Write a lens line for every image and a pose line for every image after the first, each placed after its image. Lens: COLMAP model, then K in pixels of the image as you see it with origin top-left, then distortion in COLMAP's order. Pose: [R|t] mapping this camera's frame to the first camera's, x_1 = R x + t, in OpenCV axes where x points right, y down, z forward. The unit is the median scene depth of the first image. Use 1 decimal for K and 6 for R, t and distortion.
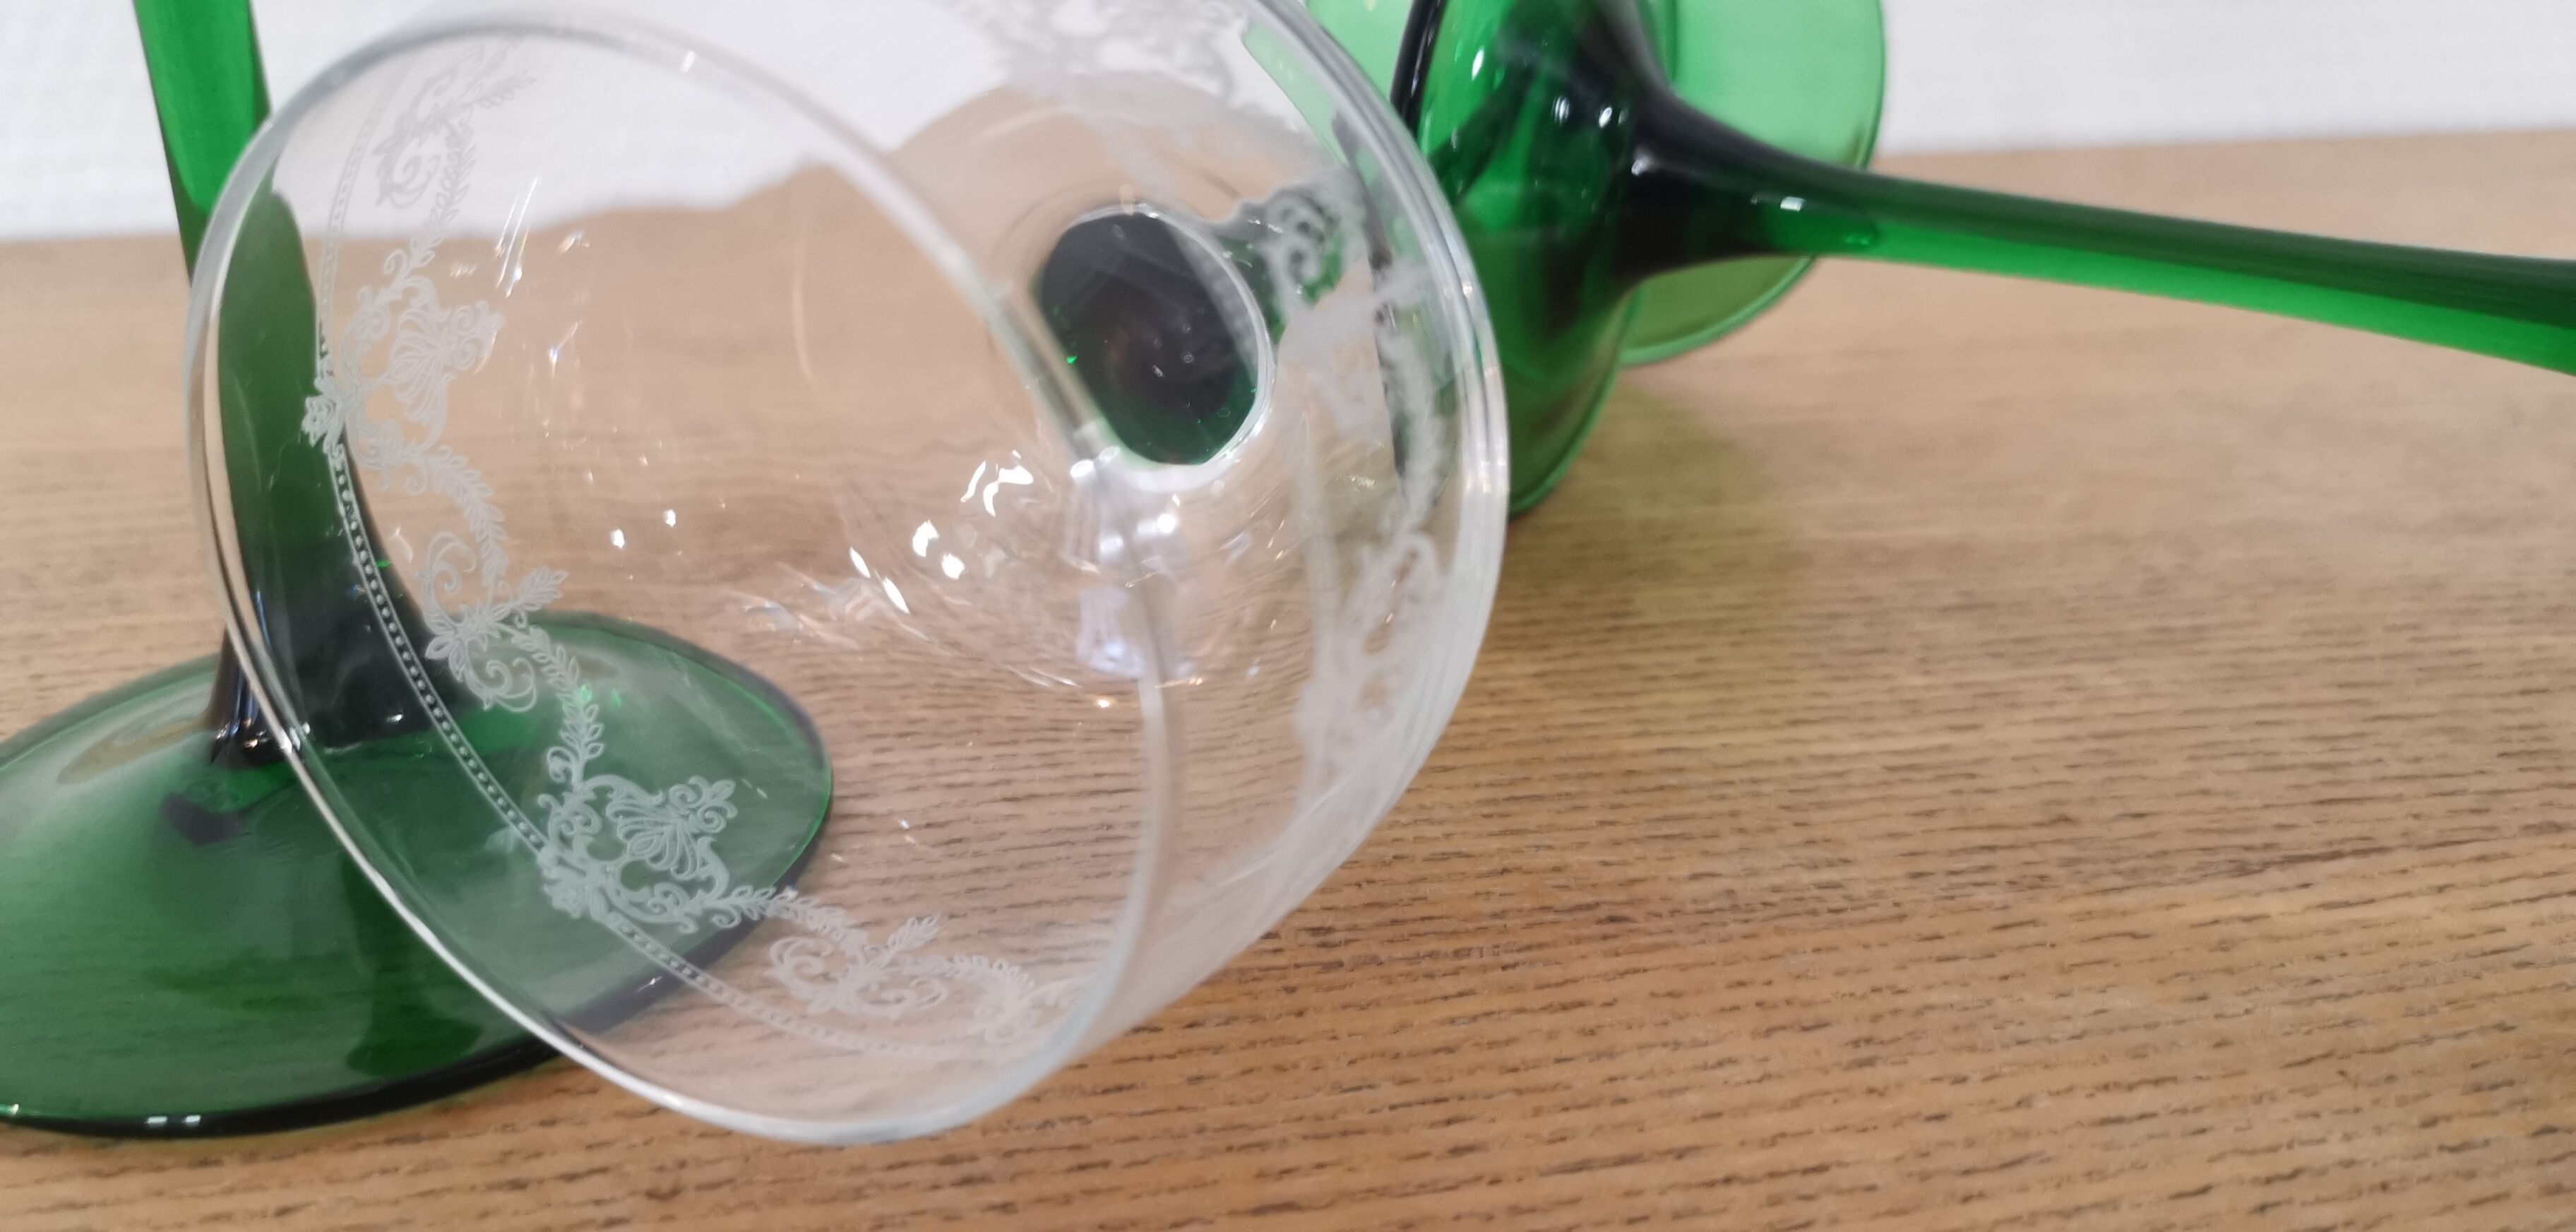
lens RADIAL K [[2176.8, 0, 1288.0], [0, 2176.8, 616.0], [0, 0, 1]] dist [0.005511, -0.069474]
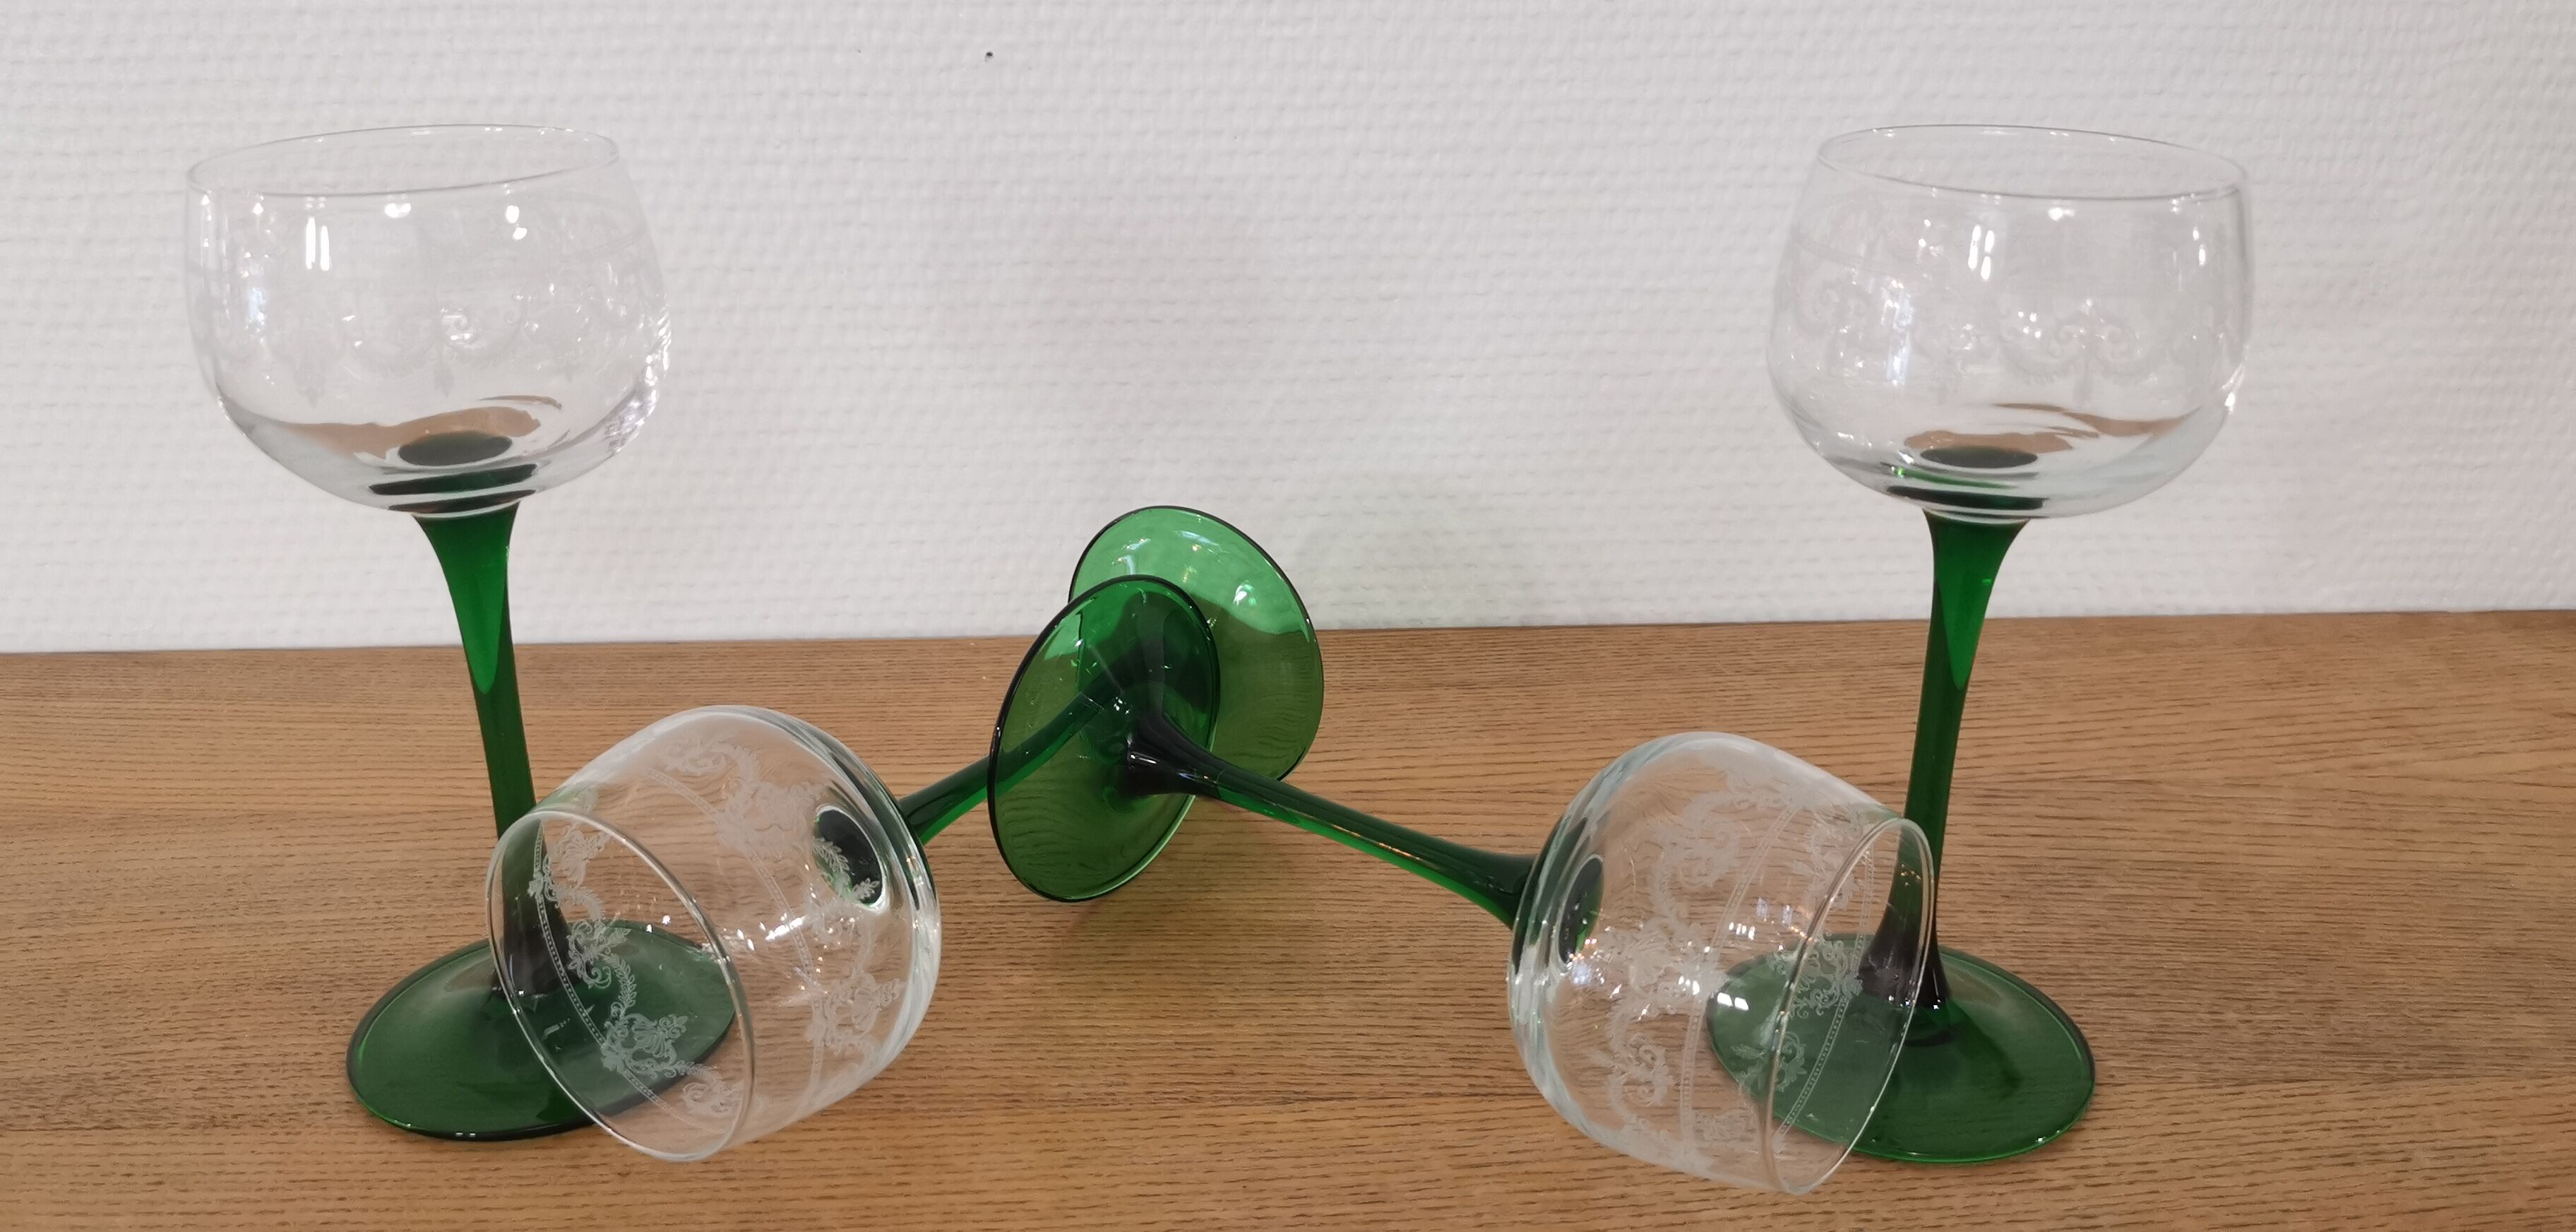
lens RADIAL K [[2056.3, 0, 1288.0], [0, 2056.3, 616.0], [0, 0, 1]] dist [0.041462, -0.067972]
pose [[0.989927, 0.054749, -0.130567, 0.795366], [-0.061584, 0.996903, -0.048898, -0.345012], [0.127485, 0.056447, 0.990233, -1.445433]]
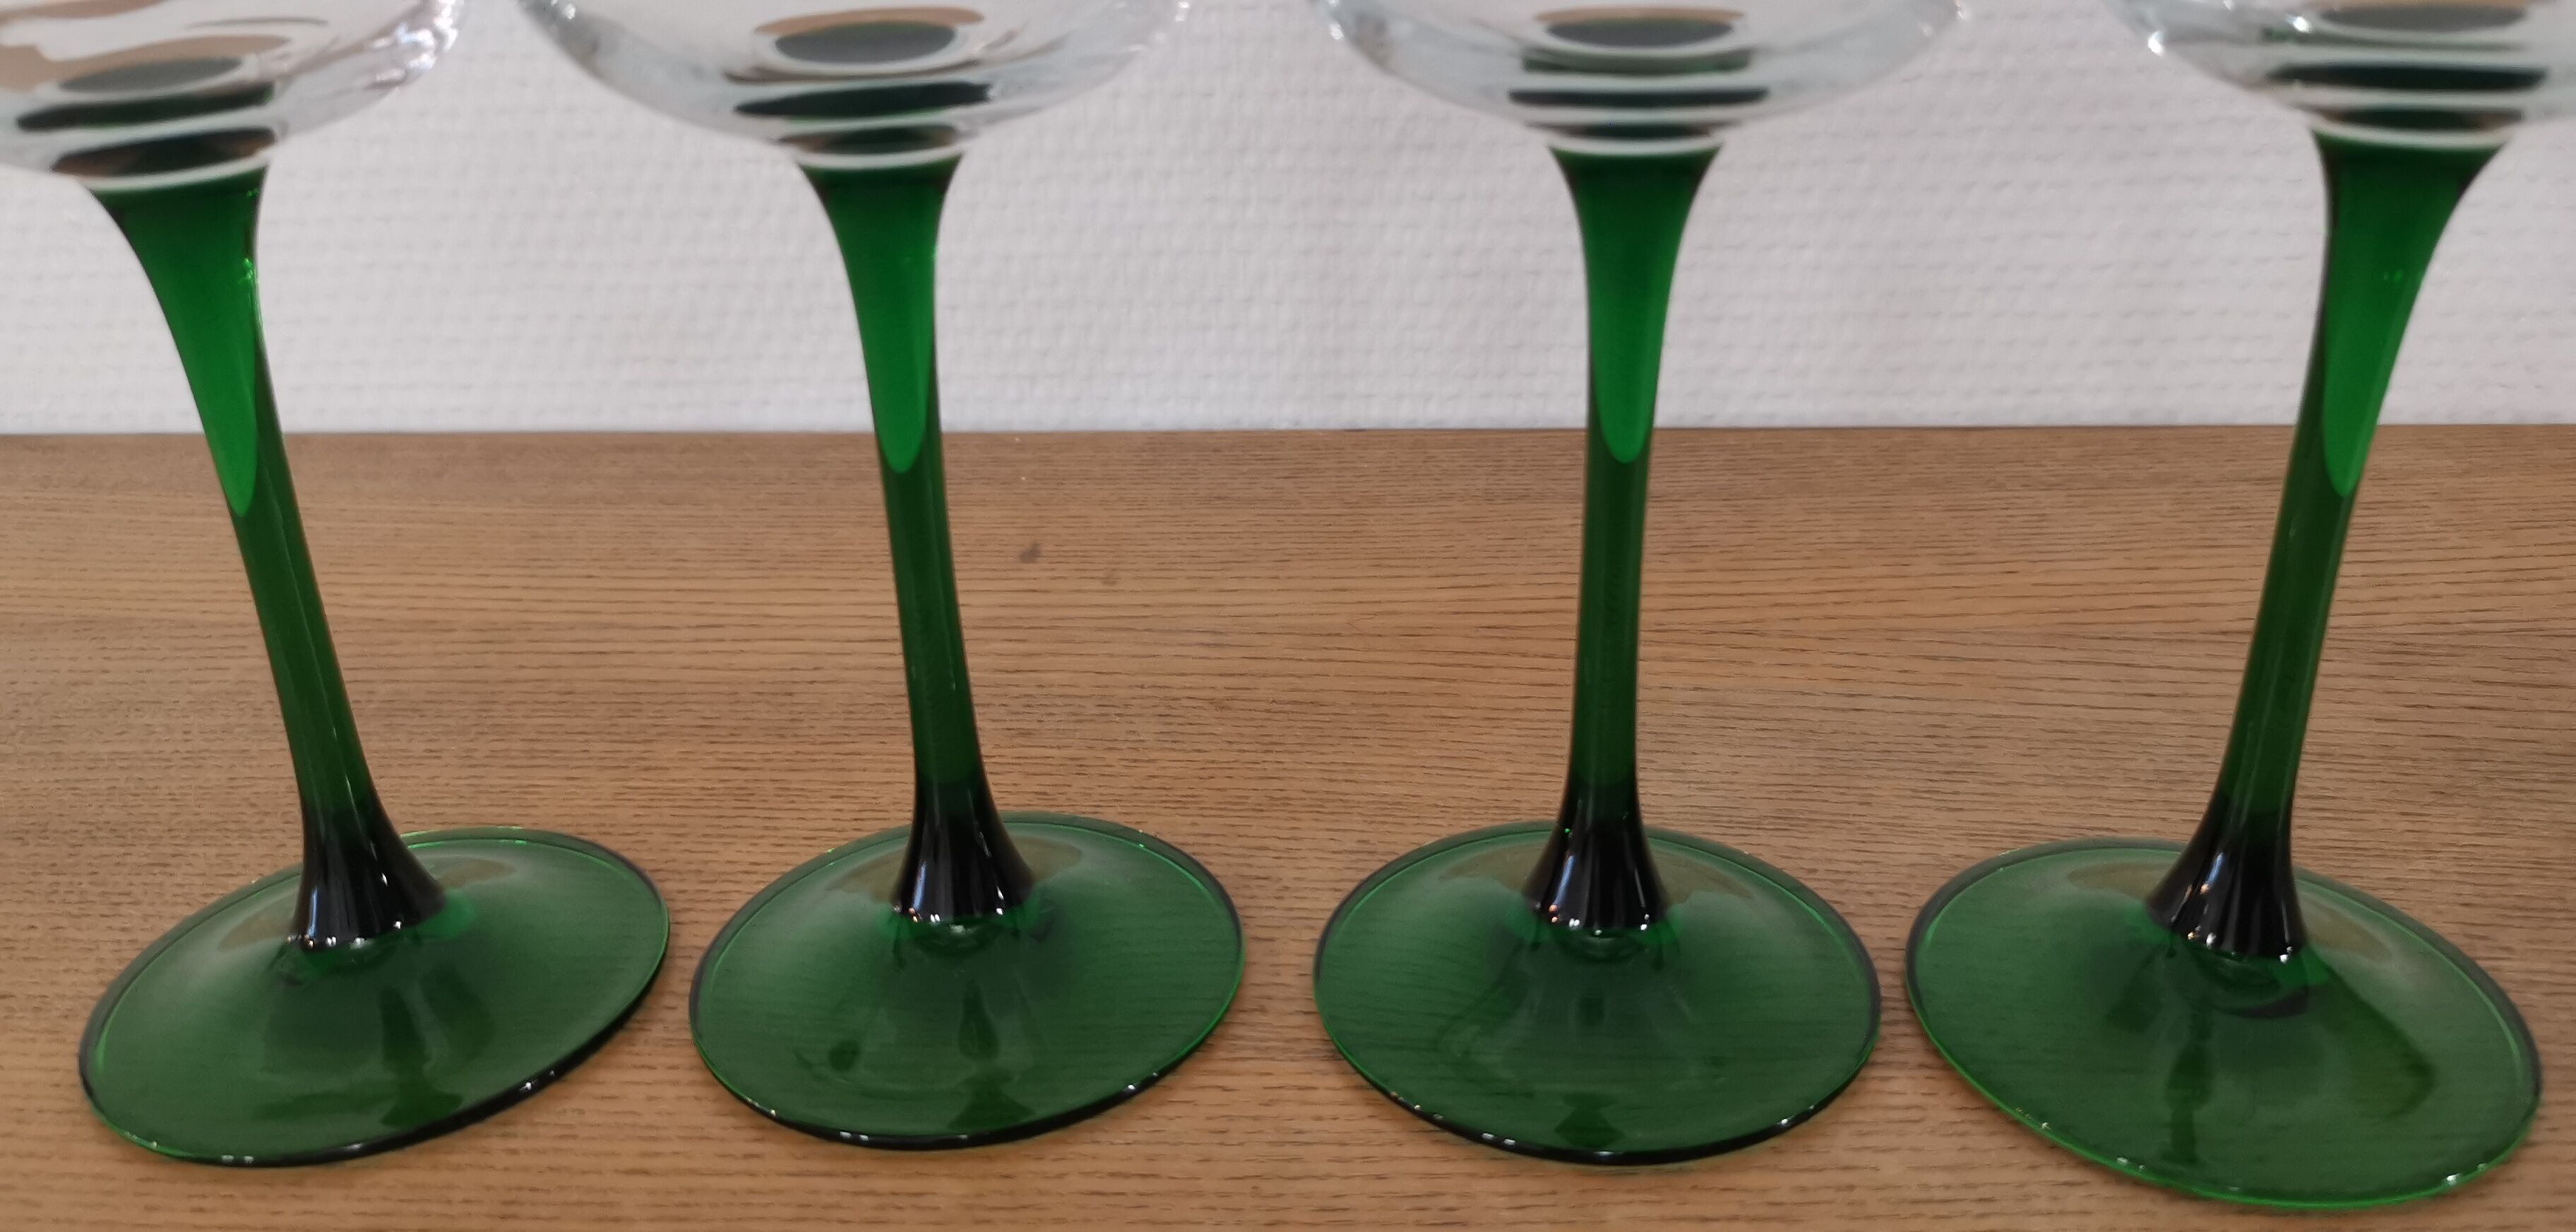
lens RADIAL K [[2056.3, 0, 1288.0], [0, 2056.3, 616.0], [0, 0, 1]] dist [0.041462, -0.067972]
pose [[0.969005, 0.083020, -0.232672, 0.820411], [-0.083625, 0.996471, 0.007279, -0.243288], [0.232455, 0.012404, 0.972528, -0.563860]]
